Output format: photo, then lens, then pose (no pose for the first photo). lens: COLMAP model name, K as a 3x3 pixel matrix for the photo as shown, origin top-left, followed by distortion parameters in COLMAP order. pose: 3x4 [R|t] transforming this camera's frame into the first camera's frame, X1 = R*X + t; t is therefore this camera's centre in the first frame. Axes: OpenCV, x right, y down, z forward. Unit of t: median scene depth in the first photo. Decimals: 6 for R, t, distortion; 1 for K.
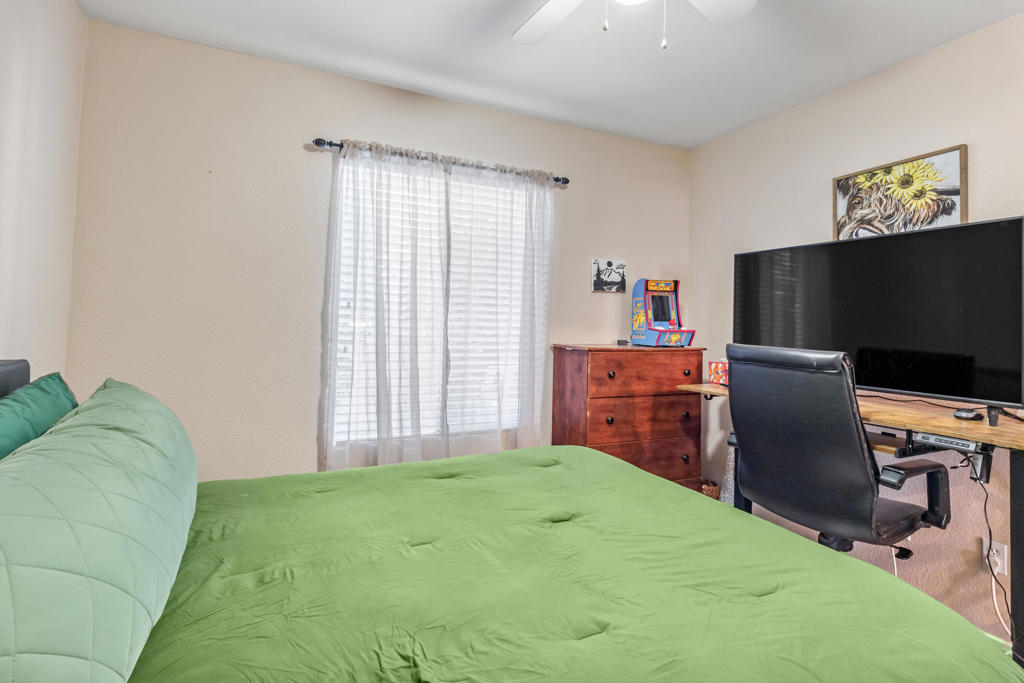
lens RADIAL K [[473.9, 0, 526.0], [0, 473.9, 321.7], [0, 0, 1]] dist [0.002833, -0.000493]
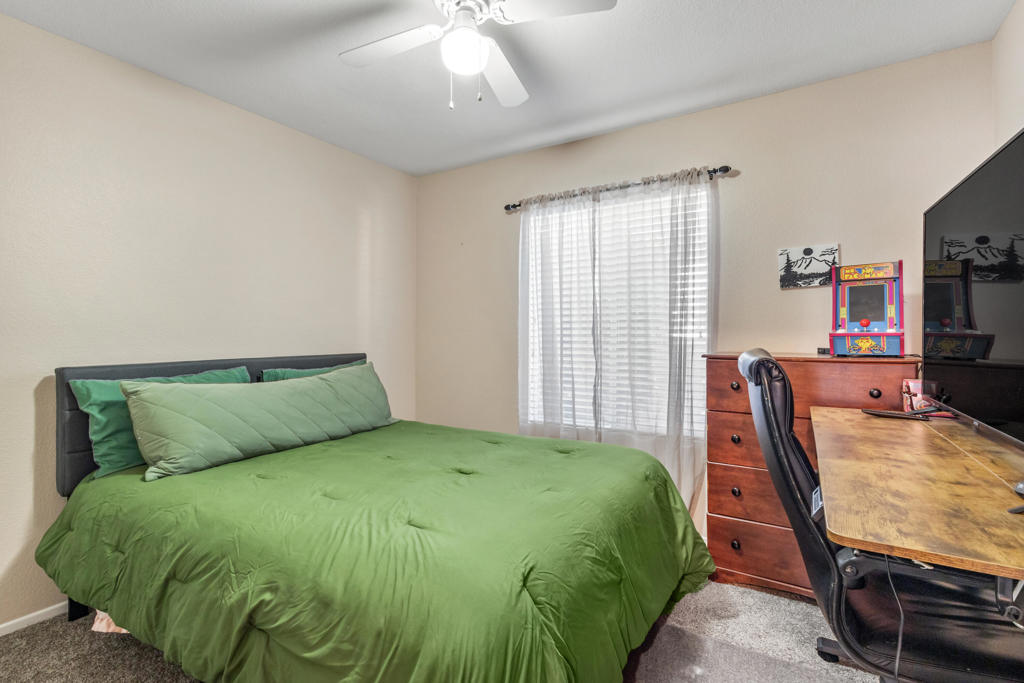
lens RADIAL K [[473.9, 0, 512.5], [0, 473.9, 339.2], [0, 0, 1]] dist [0.002833, -0.000493]
pose [[0.571826, -0.011822, -0.820290, 0.609477], [0.019726, 0.999805, -0.000658, 0.016779], [0.820138, -0.015804, 0.571948, 0.158633]]
